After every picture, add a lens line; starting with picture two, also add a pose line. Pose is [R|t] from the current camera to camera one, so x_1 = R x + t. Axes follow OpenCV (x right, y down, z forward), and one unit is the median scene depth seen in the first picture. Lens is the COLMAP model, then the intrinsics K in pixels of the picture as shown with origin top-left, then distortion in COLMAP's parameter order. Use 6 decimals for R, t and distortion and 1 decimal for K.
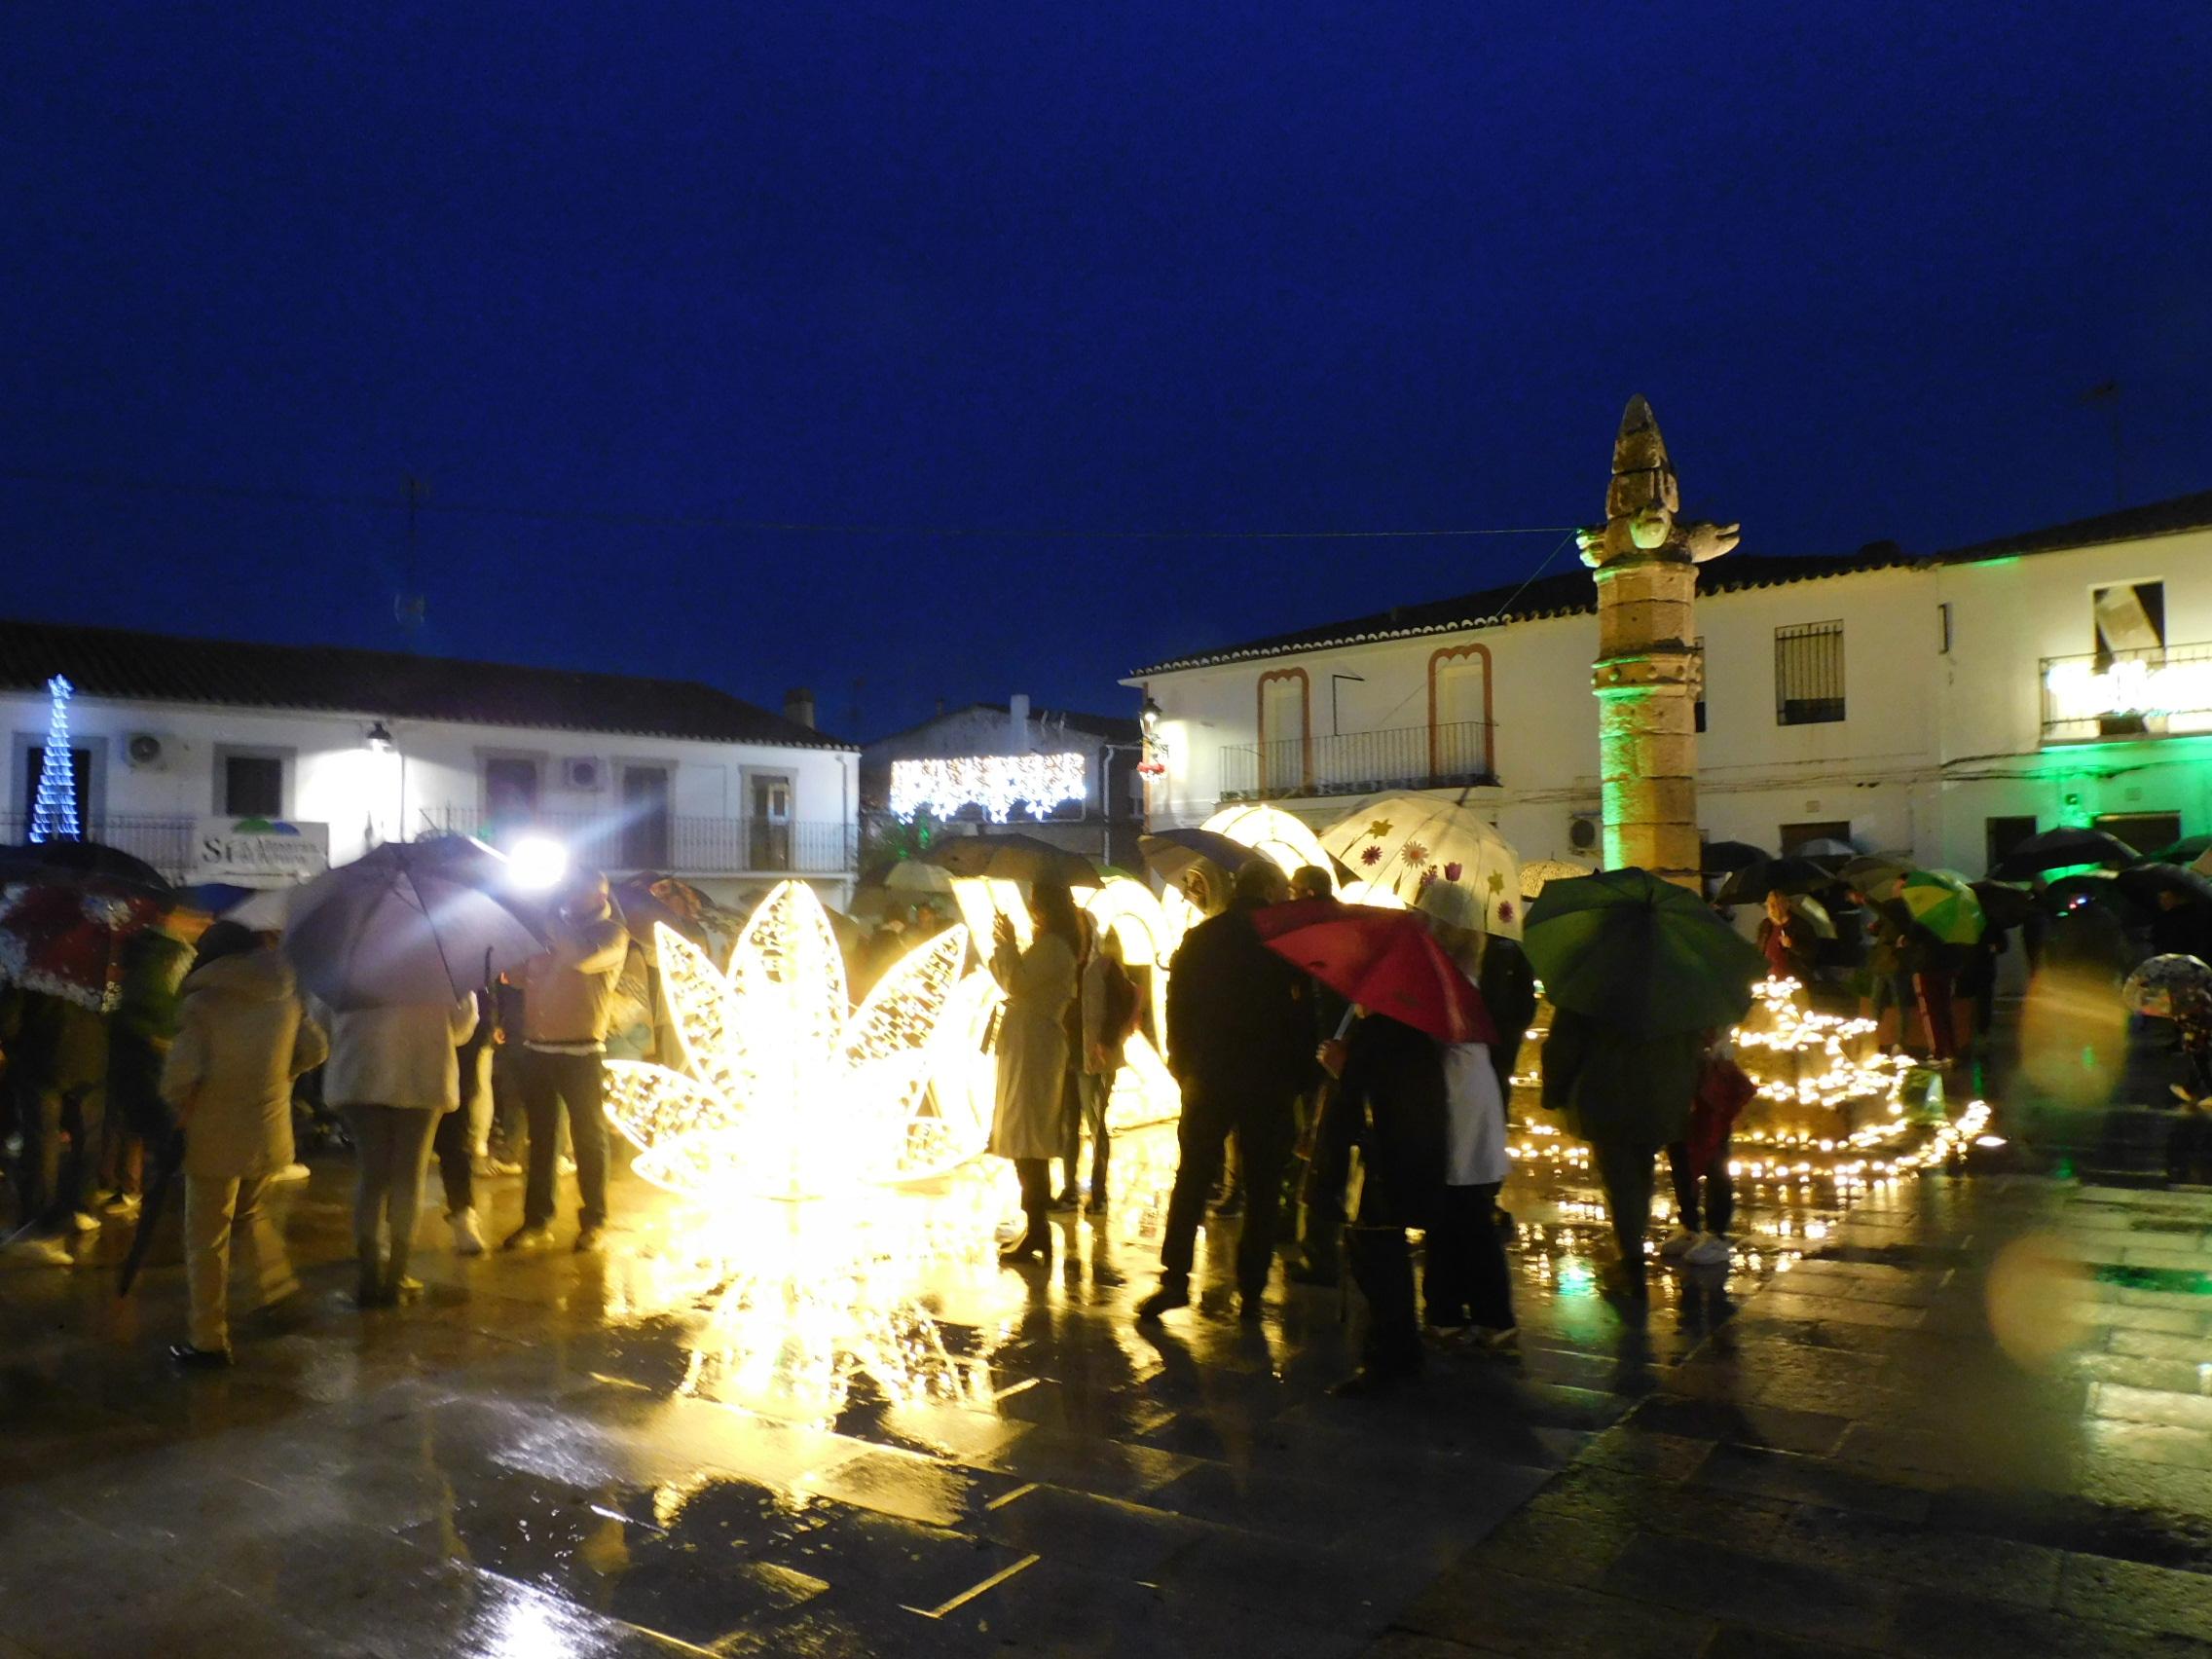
lens RADIAL K [[1561.5, 0, 1120.3], [0, 1561.5, 822.9], [0, 0, 1]] dist [0.000740, -0.005544]
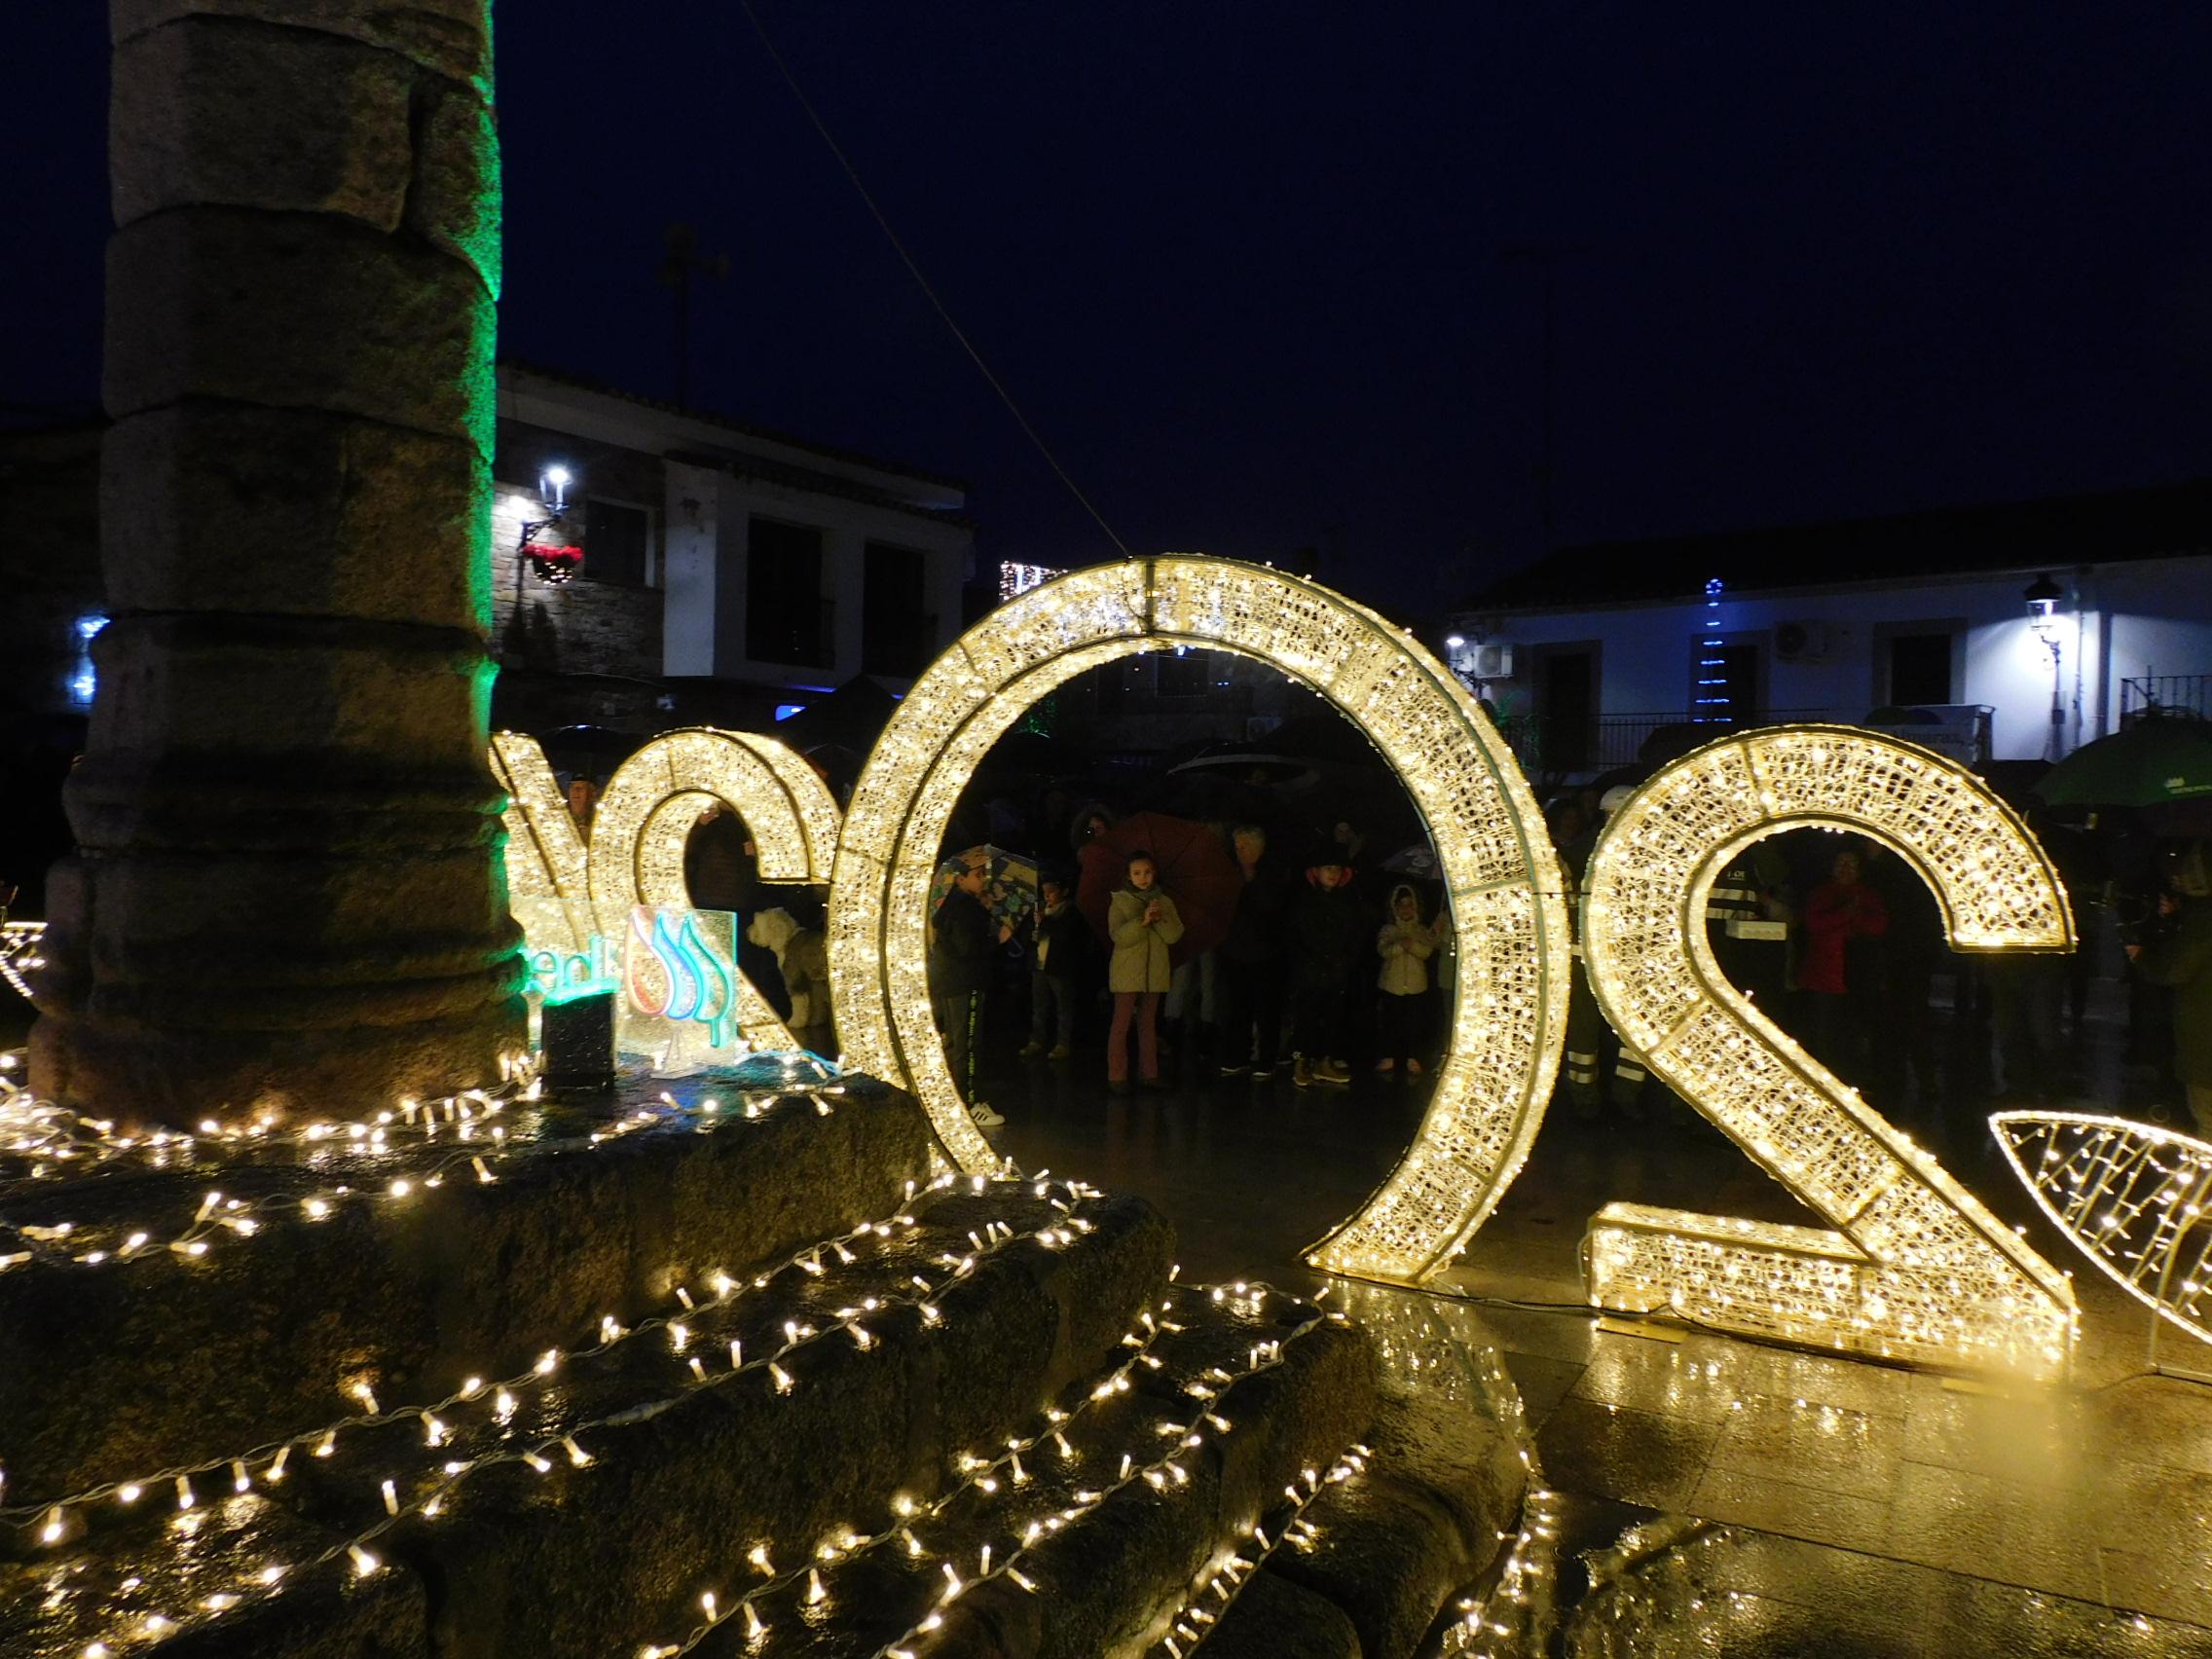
lens RADIAL K [[1552.0, 0, 1134.6], [0, 1552.0, 824.2], [0, 0, 1]] dist [0.044656, -0.061851]
pose [[0.075459, 0.023808, -0.996865, 0.253286], [0.029183, 0.999234, 0.026074, 0.024483], [0.996722, -0.031059, 0.074707, 0.459371]]
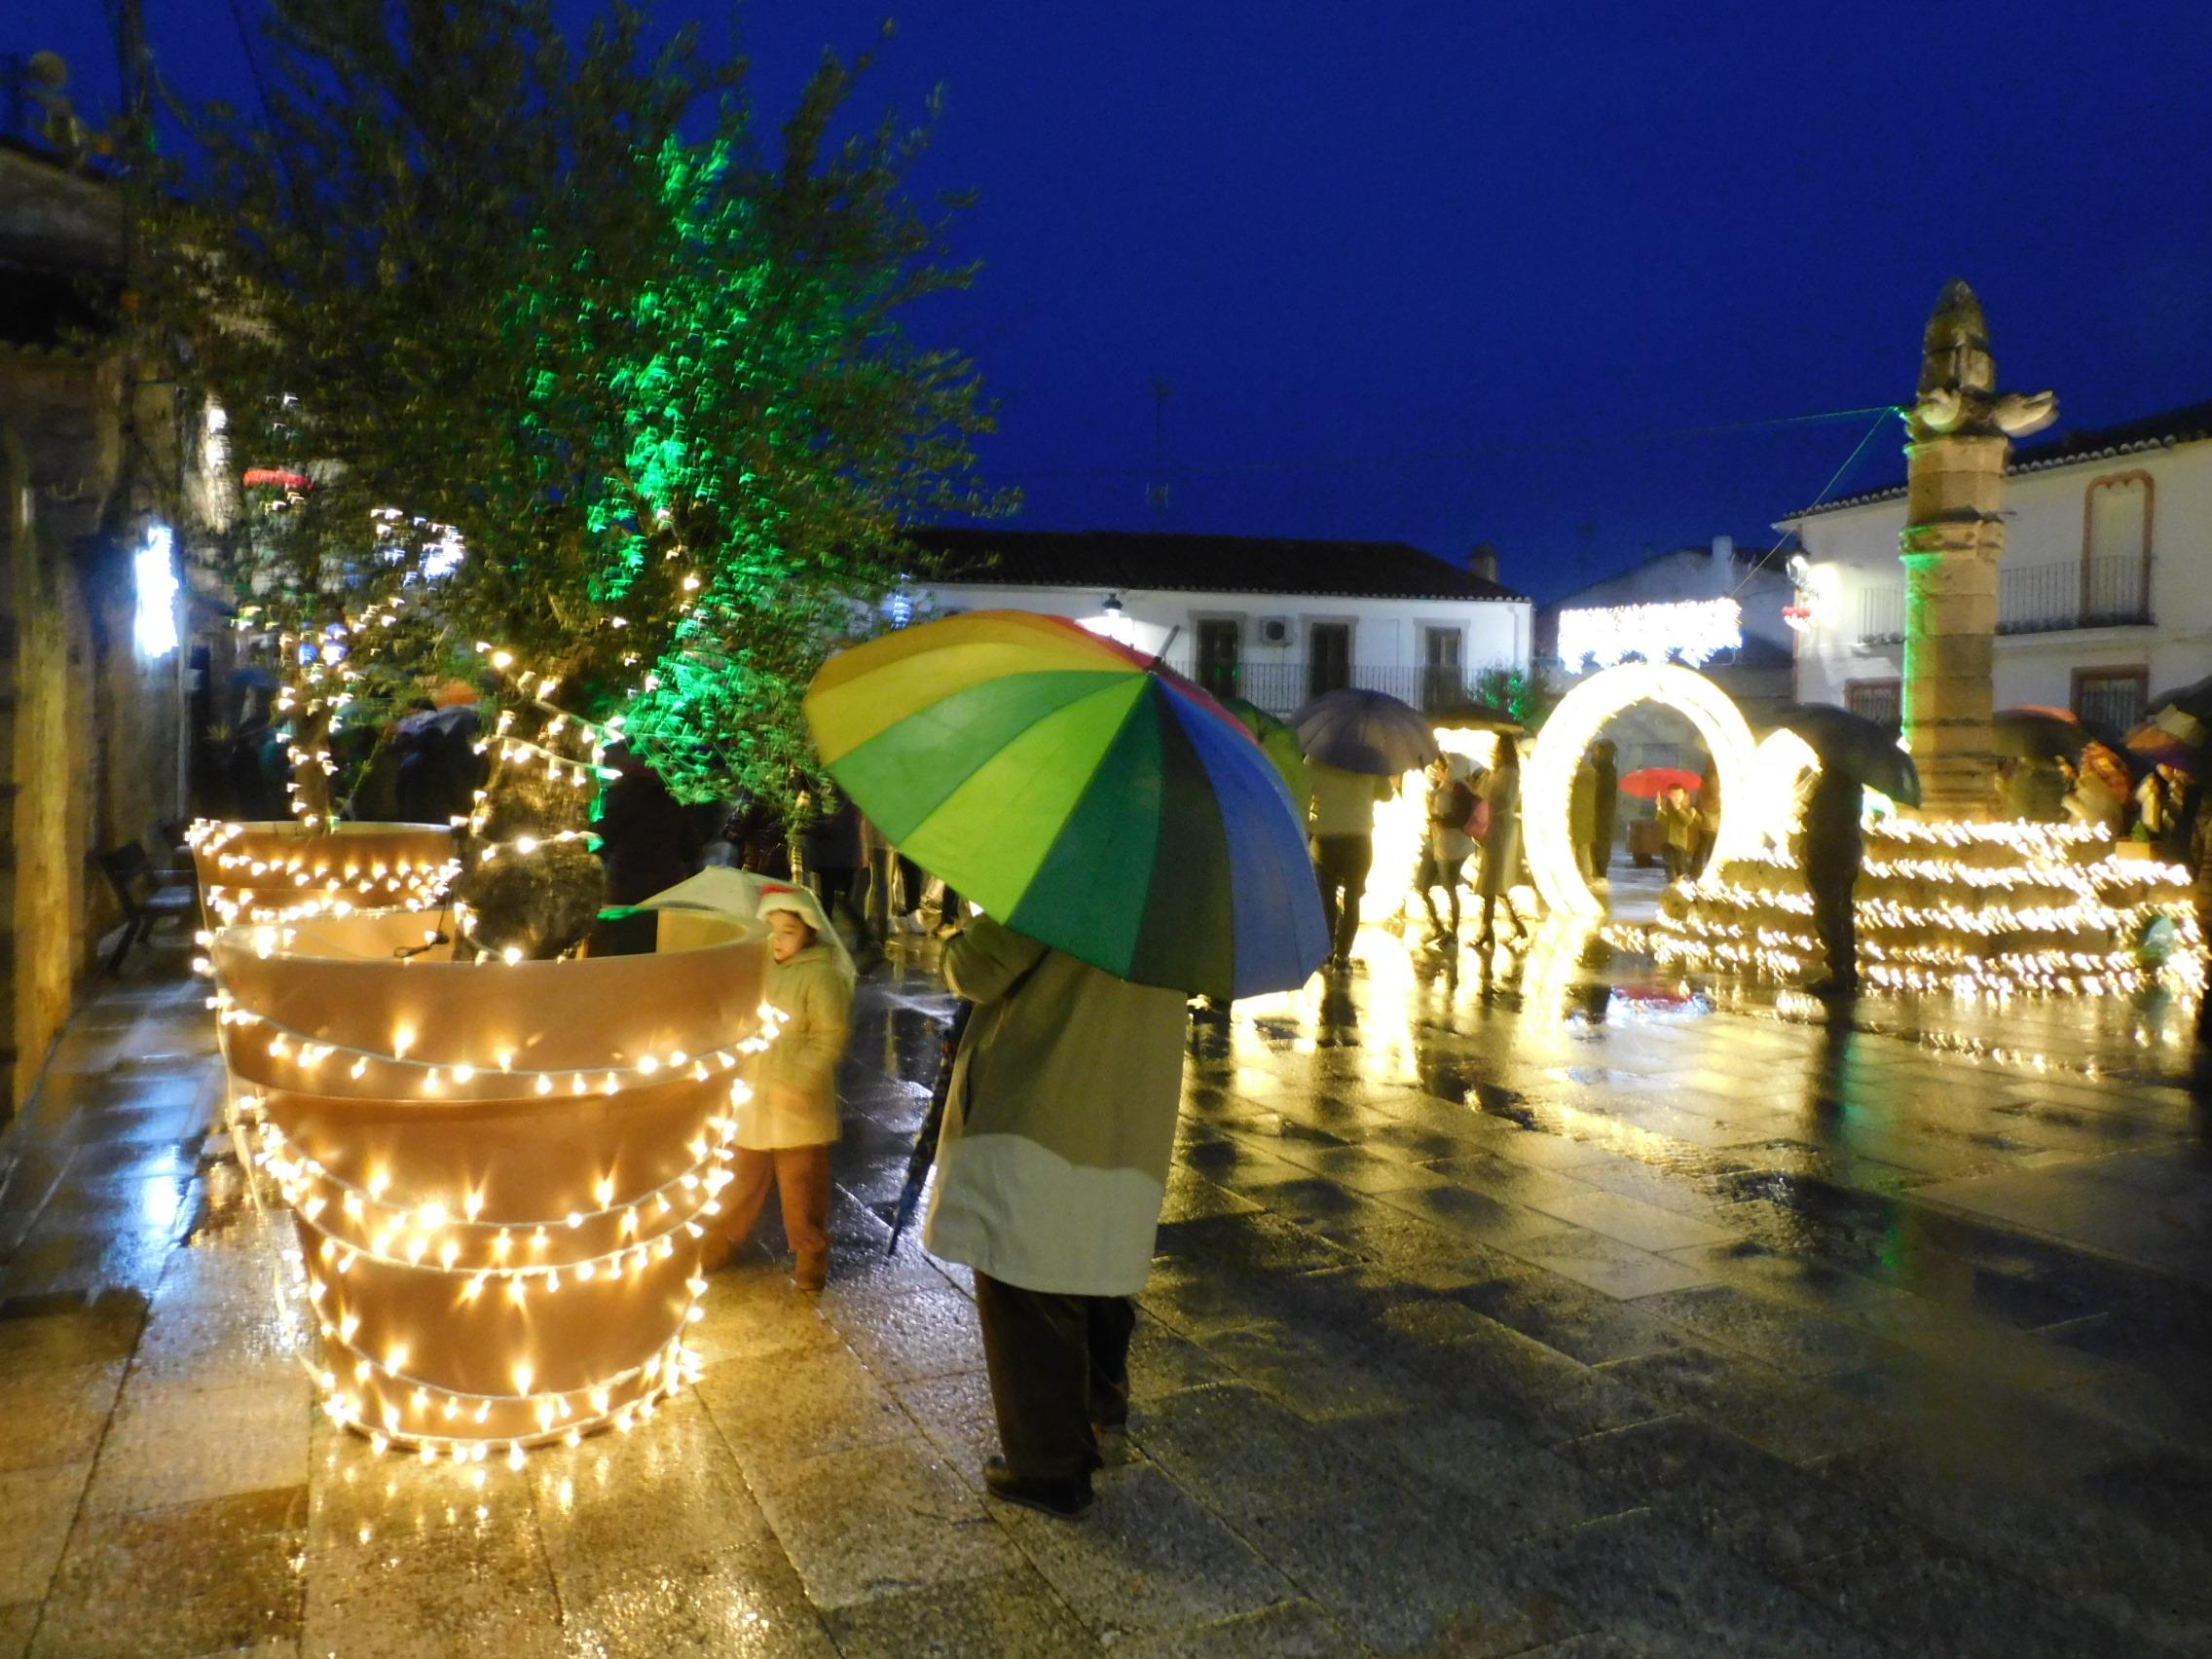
lens RADIAL K [[1587.7, 0, 1171.9], [0, 1587.7, 788.2], [0, 0, 1]] dist [0.047229, -0.001775]
pose [[0.881597, 0.026495, -0.471259, 0.163190], [0.010904, 0.997014, 0.076452, -0.006041], [0.471877, -0.072539, 0.878675, -0.104948]]
